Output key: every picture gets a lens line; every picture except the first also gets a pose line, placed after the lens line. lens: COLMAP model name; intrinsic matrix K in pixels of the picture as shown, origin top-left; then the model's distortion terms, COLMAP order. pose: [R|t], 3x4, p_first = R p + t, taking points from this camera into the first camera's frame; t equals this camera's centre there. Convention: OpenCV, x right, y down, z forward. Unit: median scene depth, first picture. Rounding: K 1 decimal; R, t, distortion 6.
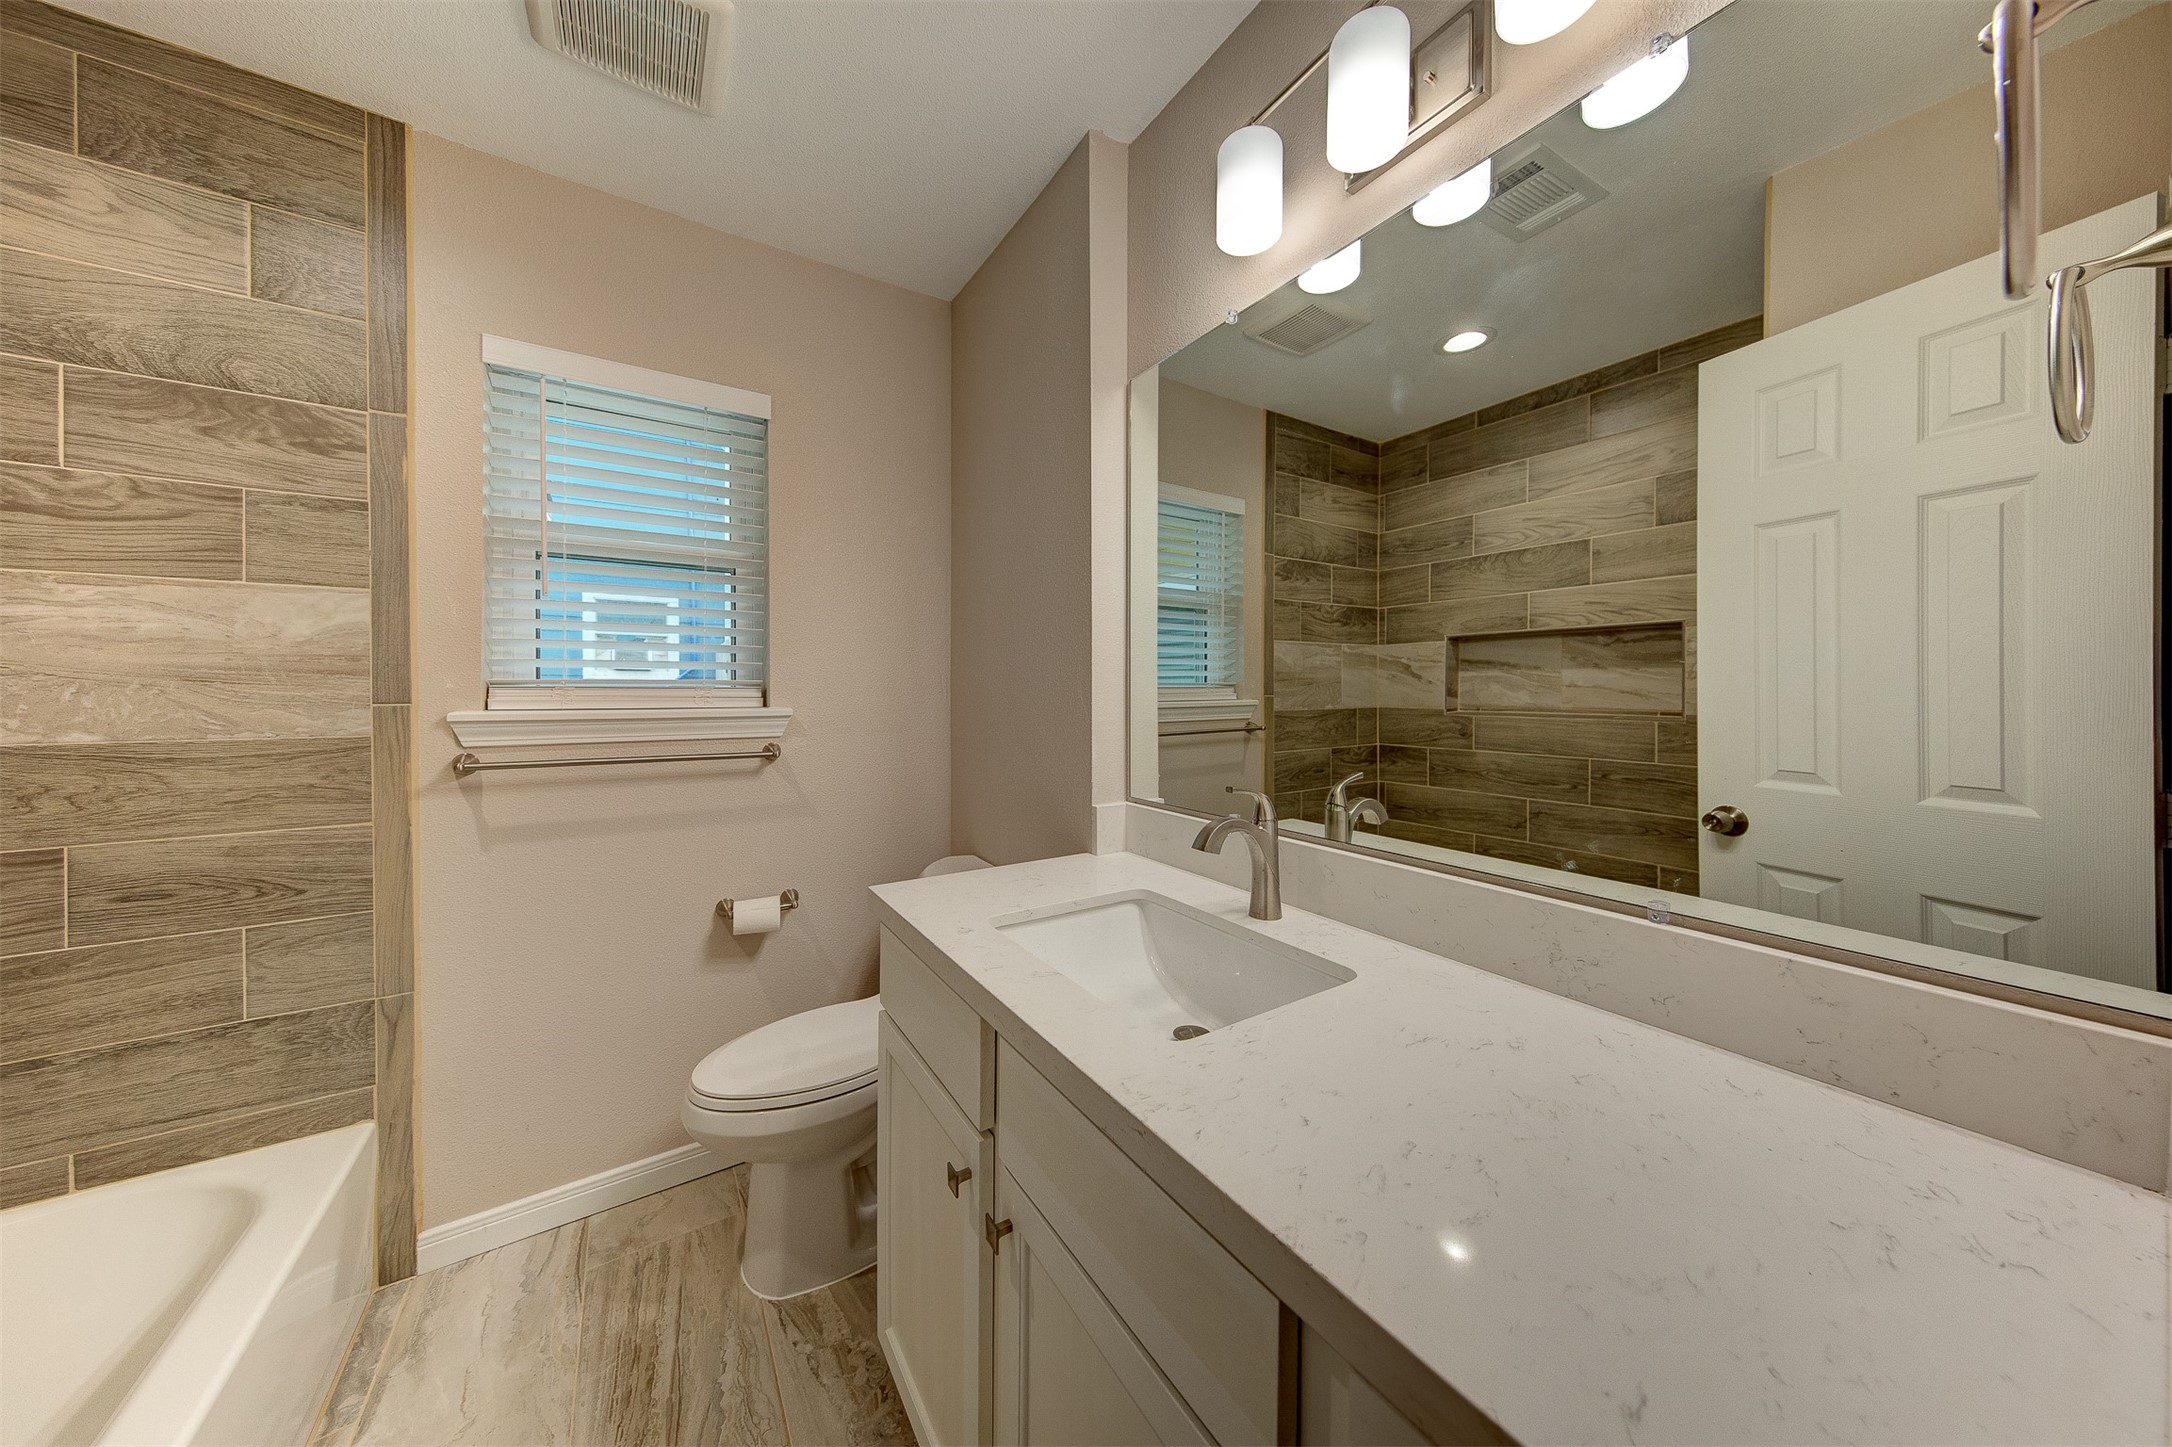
lens RADIAL K [[679.1, 0, 1091.1], [0, 679.1, 708.4], [0, 0, 1]] dist [0.004387, -0.000564]
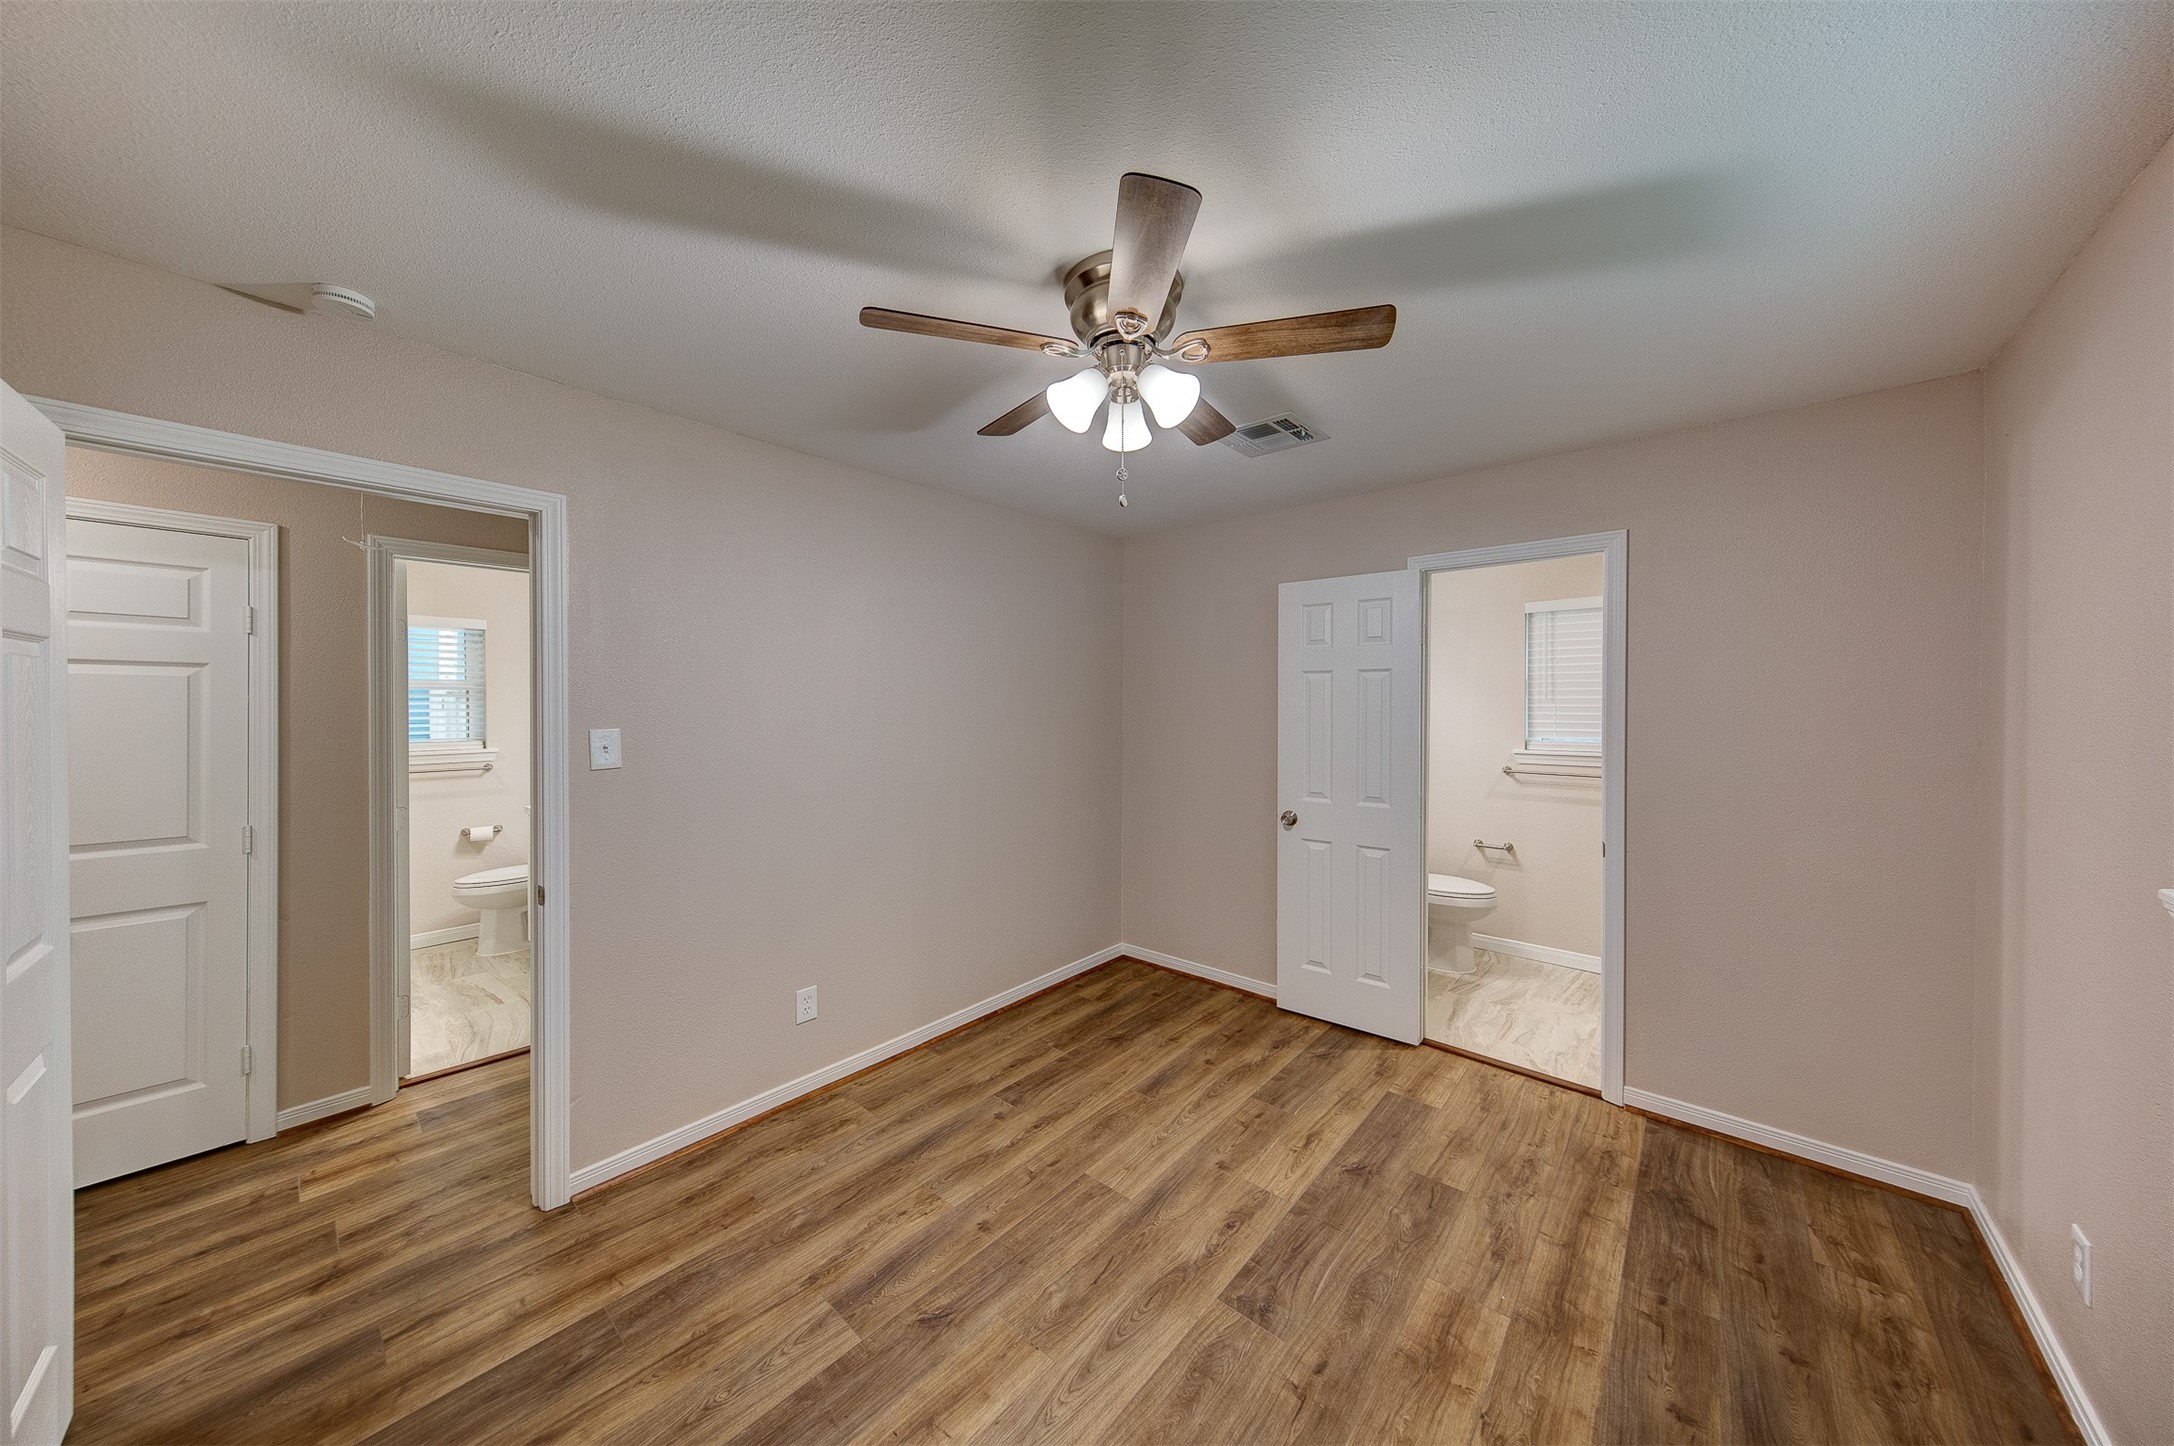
lens RADIAL K [[679.7, 0, 1094.2], [0, 679.7, 712.6], [0, 0, 1]] dist [0.004387, -0.000564]
pose [[0.958973, -0.006532, 0.283423, 1.202377], [0.005214, 0.999972, 0.005406, -0.173785], [-0.283451, -0.003706, 0.958980, -2.556079]]
